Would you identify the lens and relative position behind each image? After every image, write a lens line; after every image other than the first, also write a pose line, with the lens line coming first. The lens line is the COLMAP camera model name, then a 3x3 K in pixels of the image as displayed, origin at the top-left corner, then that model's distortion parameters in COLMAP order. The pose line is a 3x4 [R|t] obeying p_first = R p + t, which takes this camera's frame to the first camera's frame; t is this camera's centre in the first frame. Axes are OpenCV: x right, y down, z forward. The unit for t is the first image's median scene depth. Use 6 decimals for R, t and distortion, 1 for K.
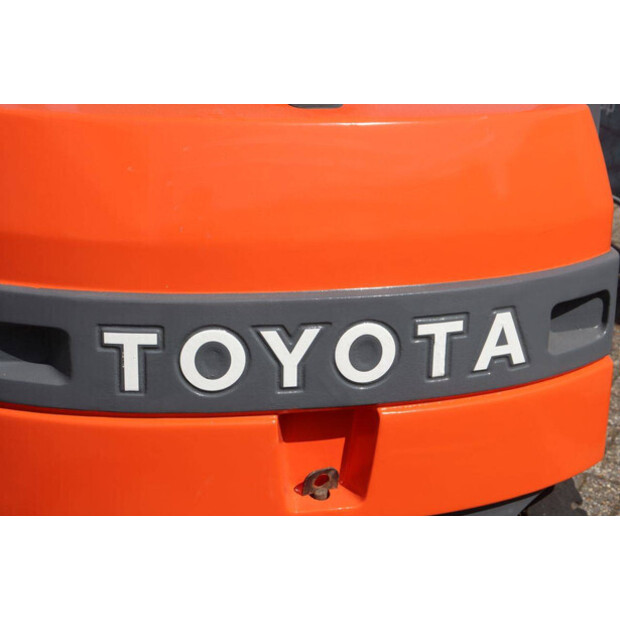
lens RADIAL K [[1002.2, 0, 311.9], [0, 1002.2, 309.1], [0, 0, 1]] dist [0.195713, 0.000000]
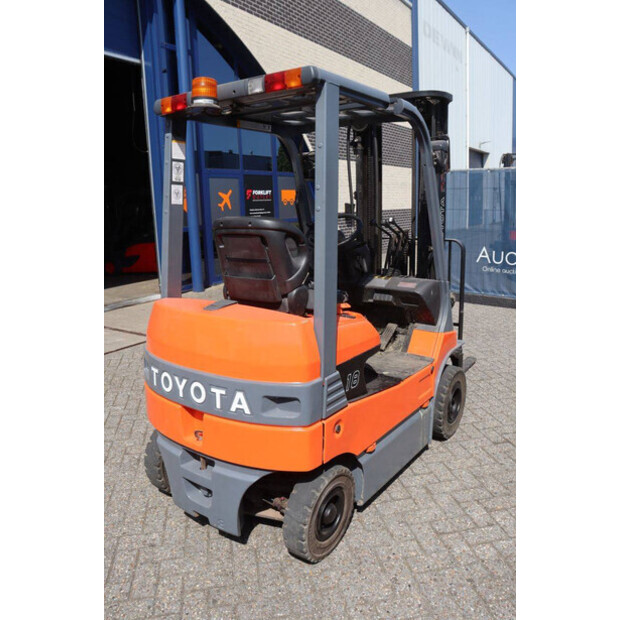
lens RADIAL K [[507.8, 0, 307.7], [0, 507.8, 308.4], [0, 0, 1]] dist [-0.128790, 0.054305]
pose [[0.669513, 0.121499, -0.732796, 1.307954], [-0.221448, 0.974319, -0.040781, -0.206040], [0.709023, 0.189580, 0.679225, 0.177631]]
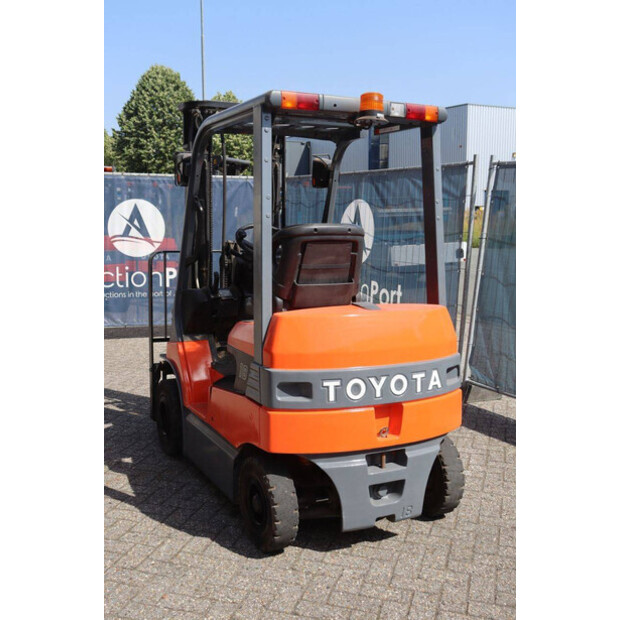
lens RADIAL K [[753.9, 0, 309.5], [0, 753.9, 309.5], [0, 0, 1]] dist [-0.040194, 0.000000]
pose [[0.967460, -0.047298, 0.248565, -0.783780], [0.099163, 0.974663, -0.200498, 0.256529], [-0.232784, 0.218623, 0.947637, -1.206941]]
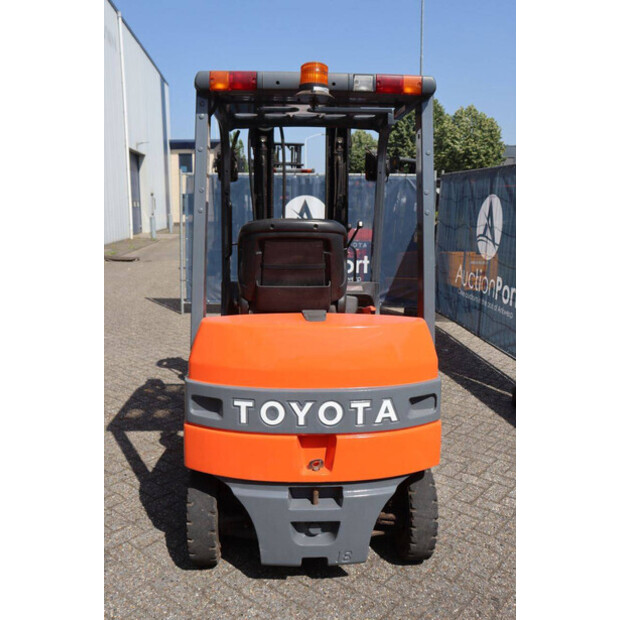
lens RADIAL K [[587.6, 0, 310.0], [0, 587.6, 309.9], [0, 0, 1]] dist [-0.096856, 0.000000]
pose [[0.984580, 0.010776, -0.174603, 0.263044], [-0.040832, 0.984688, -0.169479, 0.038803], [0.170103, 0.173995, 0.969944, -0.537255]]
